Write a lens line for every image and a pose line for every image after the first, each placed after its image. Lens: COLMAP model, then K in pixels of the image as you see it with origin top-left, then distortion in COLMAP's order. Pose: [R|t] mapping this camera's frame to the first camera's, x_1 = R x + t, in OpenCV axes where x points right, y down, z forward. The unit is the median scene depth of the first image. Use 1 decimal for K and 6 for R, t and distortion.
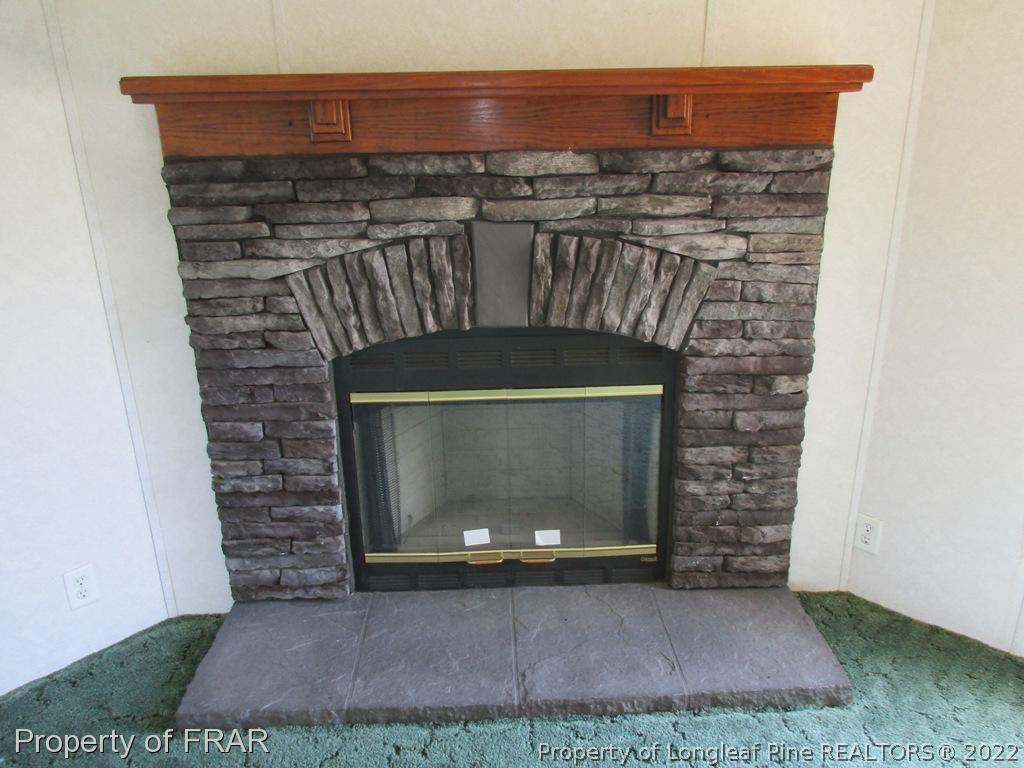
lens RADIAL K [[769.6, 0, 516.7], [0, 769.6, 384.4], [0, 0, 1]] dist [-0.005941, 0.006084]
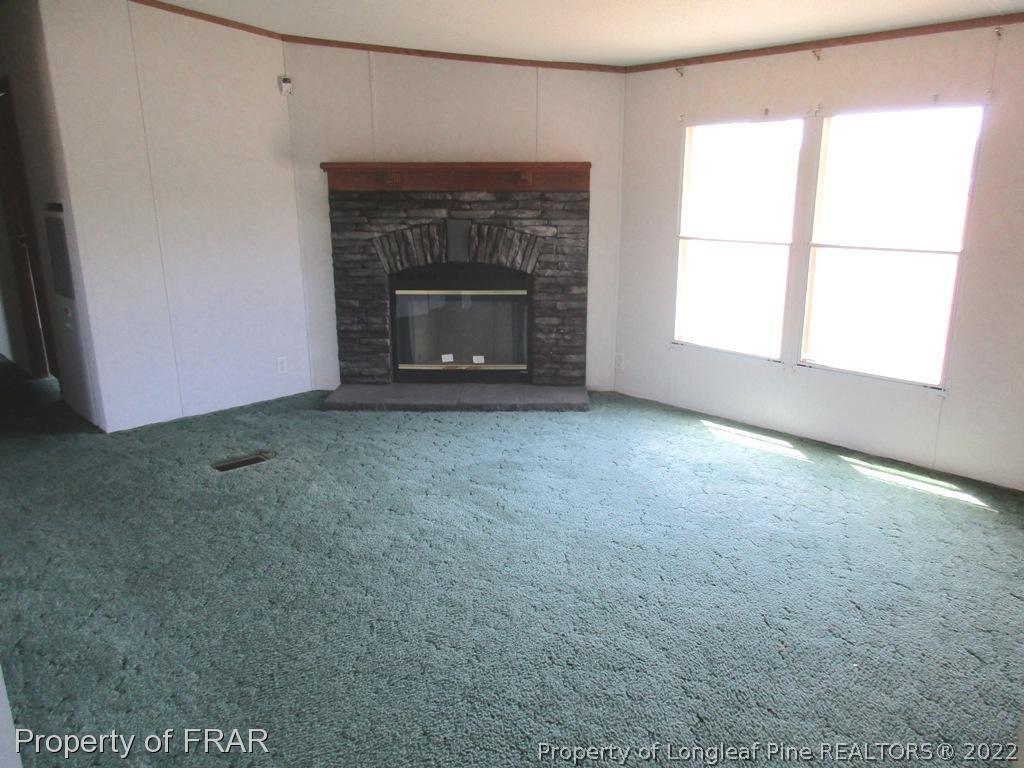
lens RADIAL K [[769.6, 0, 516.7], [0, 769.6, 384.4], [0, 0, 1]] dist [-0.005941, 0.006084]
pose [[0.998115, 0.030953, -0.052995, 0.316433], [-0.034053, 0.997699, -0.058619, 0.462431], [0.051059, 0.060313, 0.996873, -1.444353]]
